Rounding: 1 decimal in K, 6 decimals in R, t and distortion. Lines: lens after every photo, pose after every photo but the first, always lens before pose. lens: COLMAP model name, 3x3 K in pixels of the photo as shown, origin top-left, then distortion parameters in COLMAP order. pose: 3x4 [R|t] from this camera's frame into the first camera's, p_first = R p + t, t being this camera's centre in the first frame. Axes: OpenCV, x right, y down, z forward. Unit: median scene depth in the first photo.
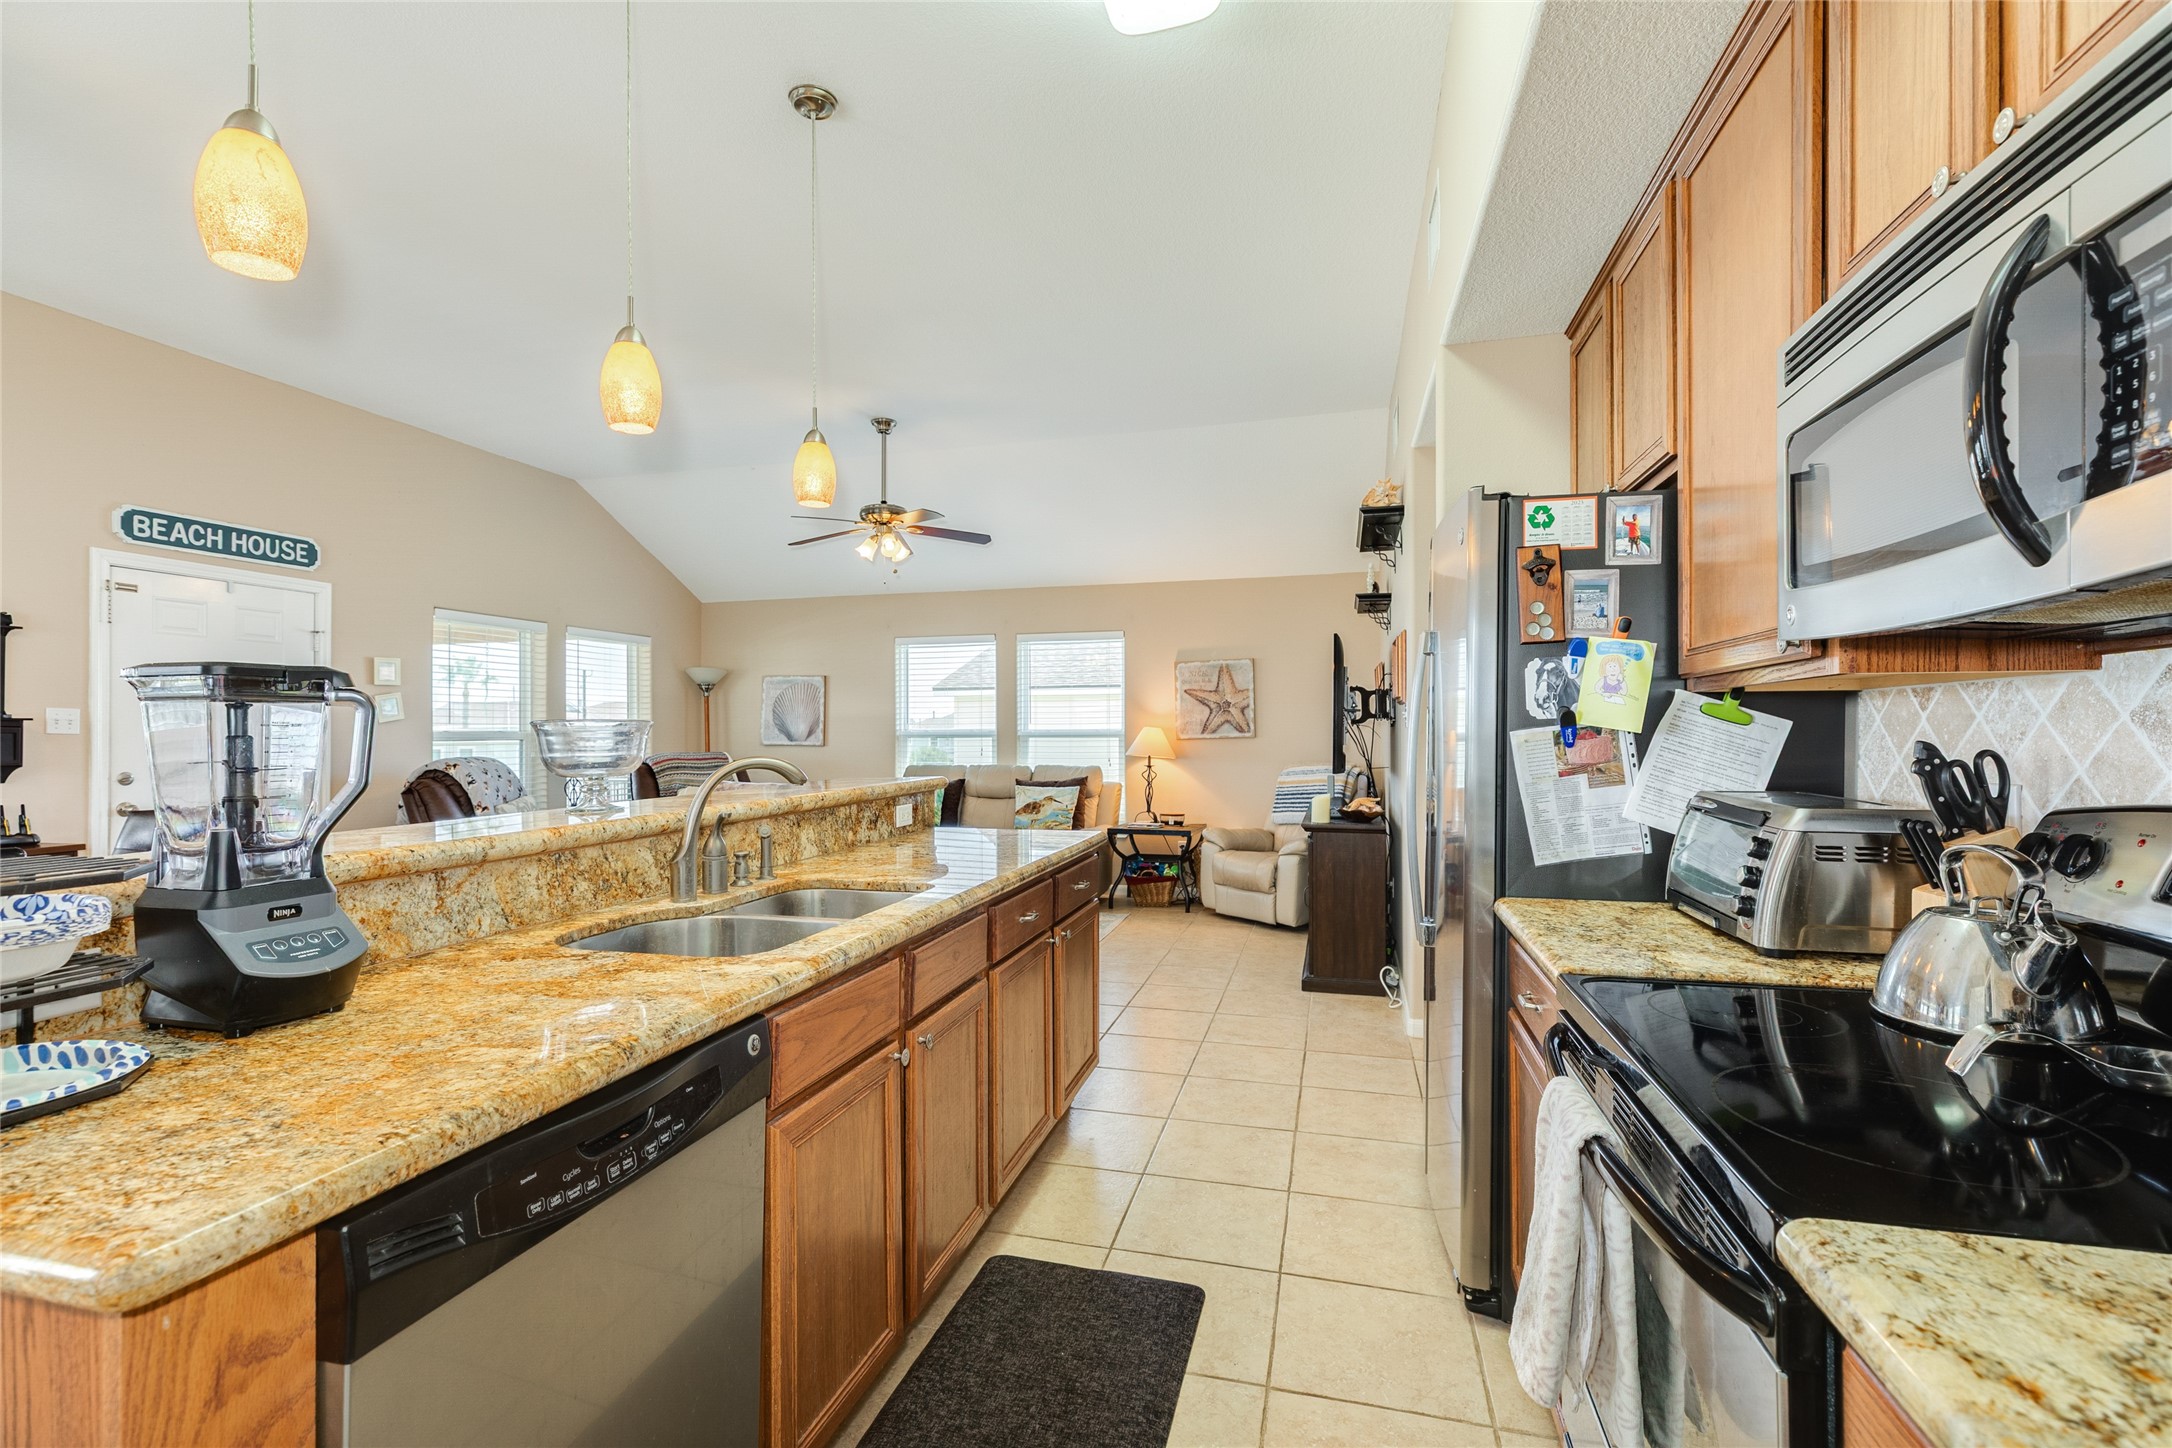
lens RADIAL K [[975.2, 0, 1082.1], [0, 975.2, 726.3], [0, 0, 1]] dist [0.008484, -0.001236]
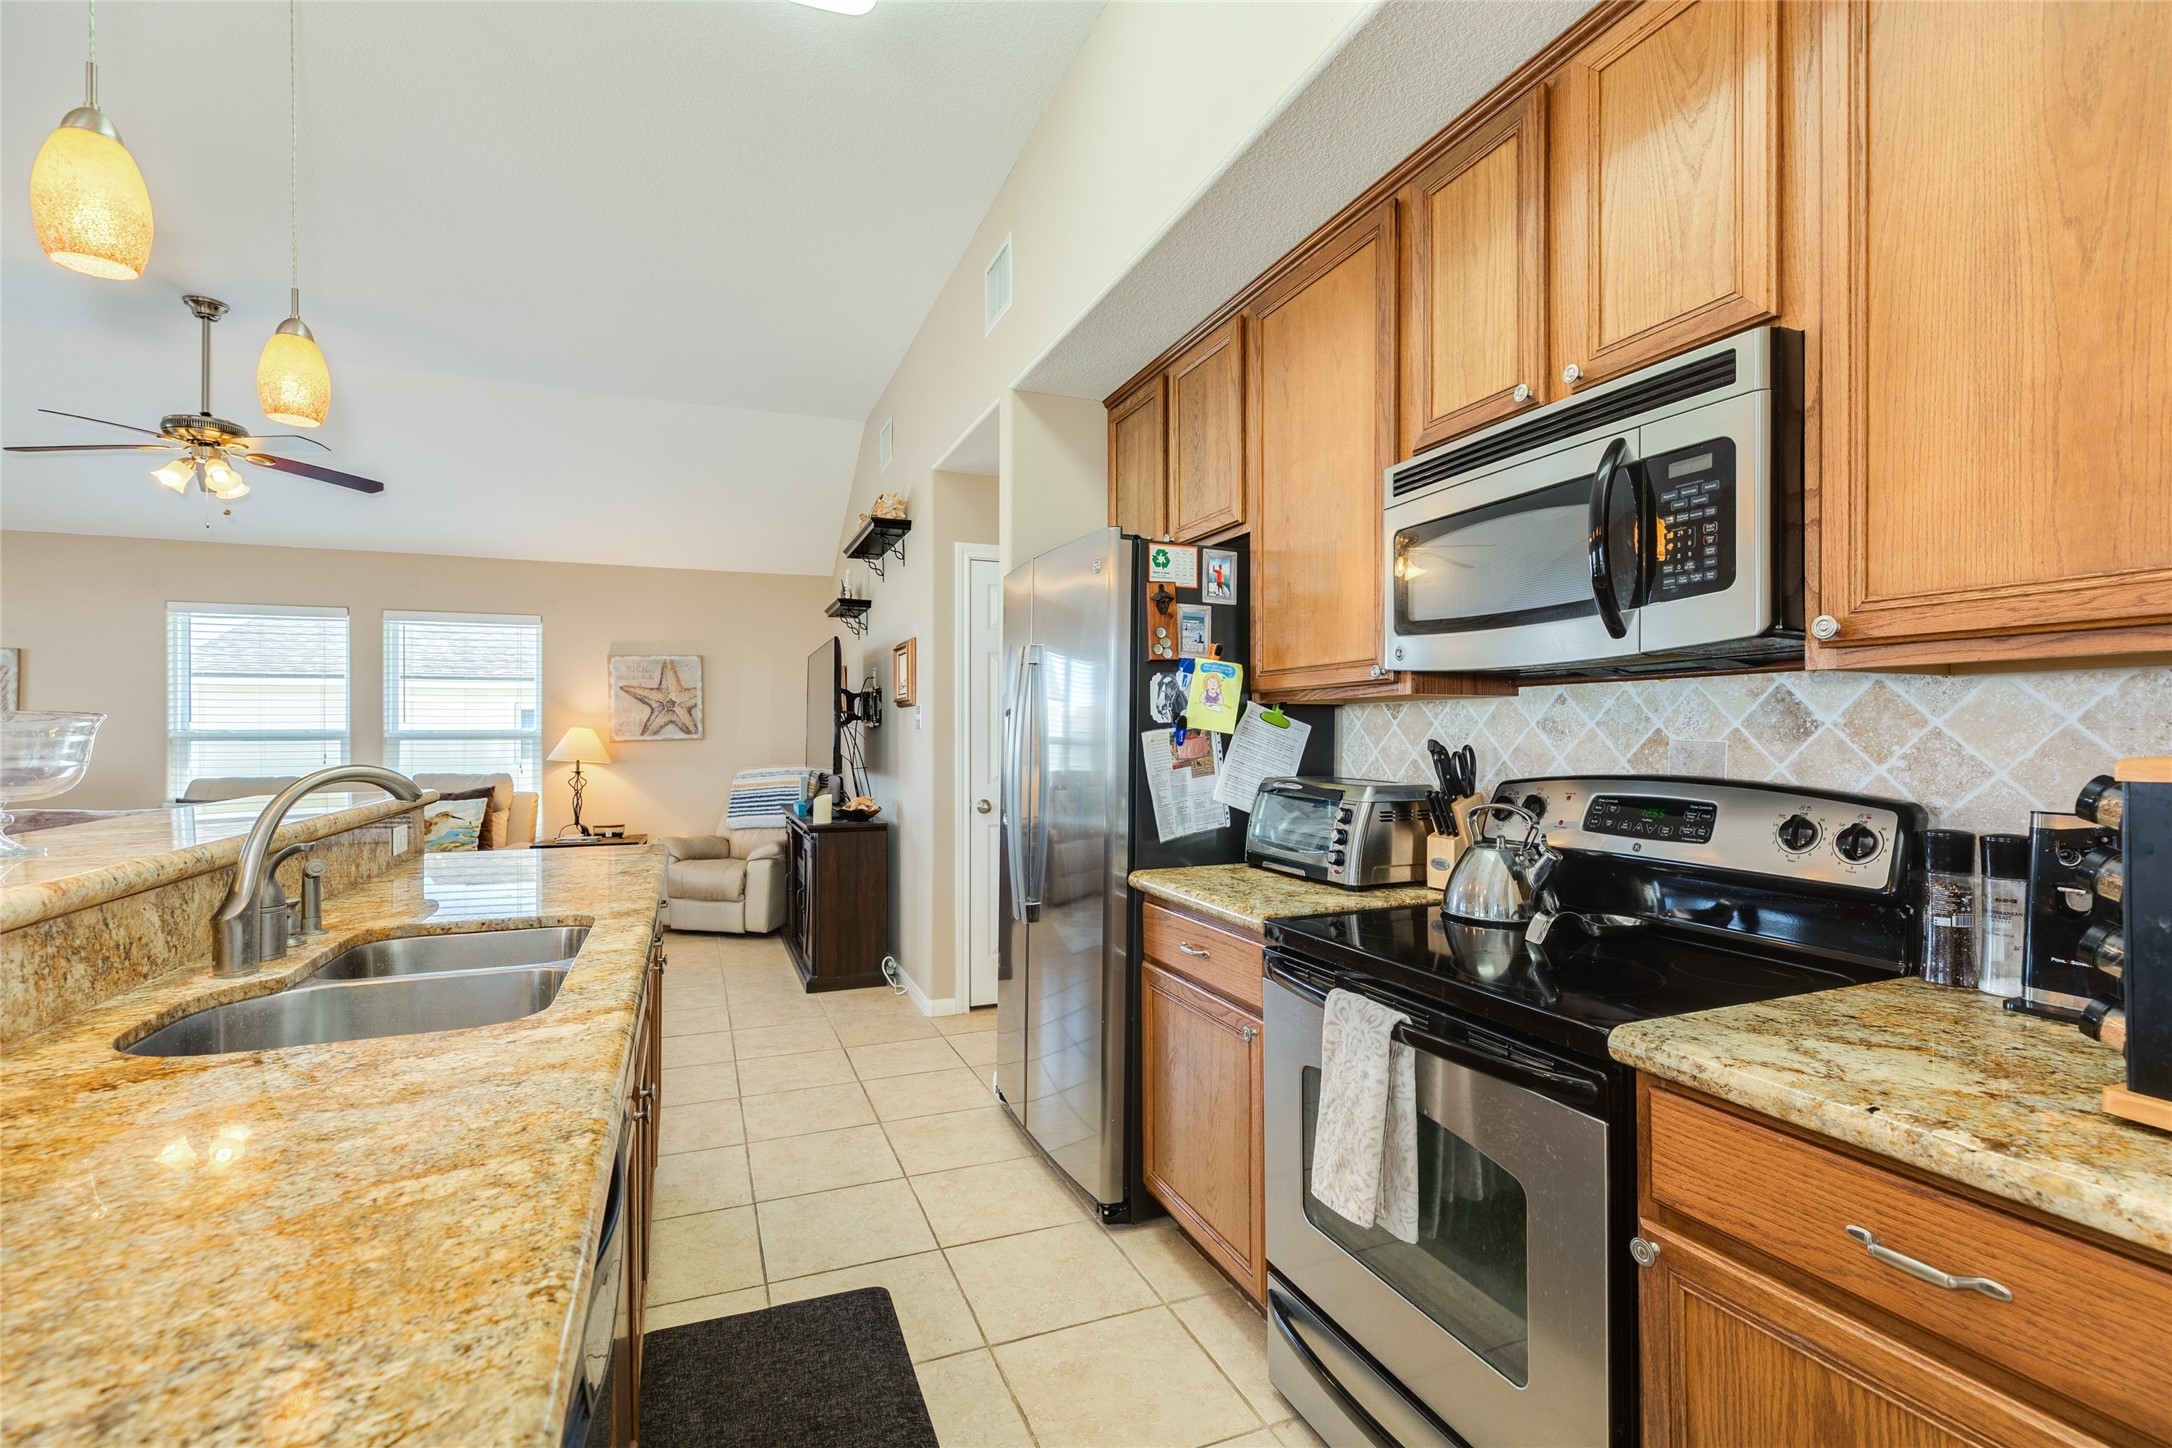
lens RADIAL K [[975.2, 0, 1088.0], [0, 975.2, 726.7], [0, 0, 1]] dist [0.008484, -0.001236]
pose [[0.796946, 0.005494, 0.604026, -0.150396], [-0.004636, 0.999985, -0.002978, 0.000681], [-0.604033, -0.000427, 0.796959, 0.034082]]
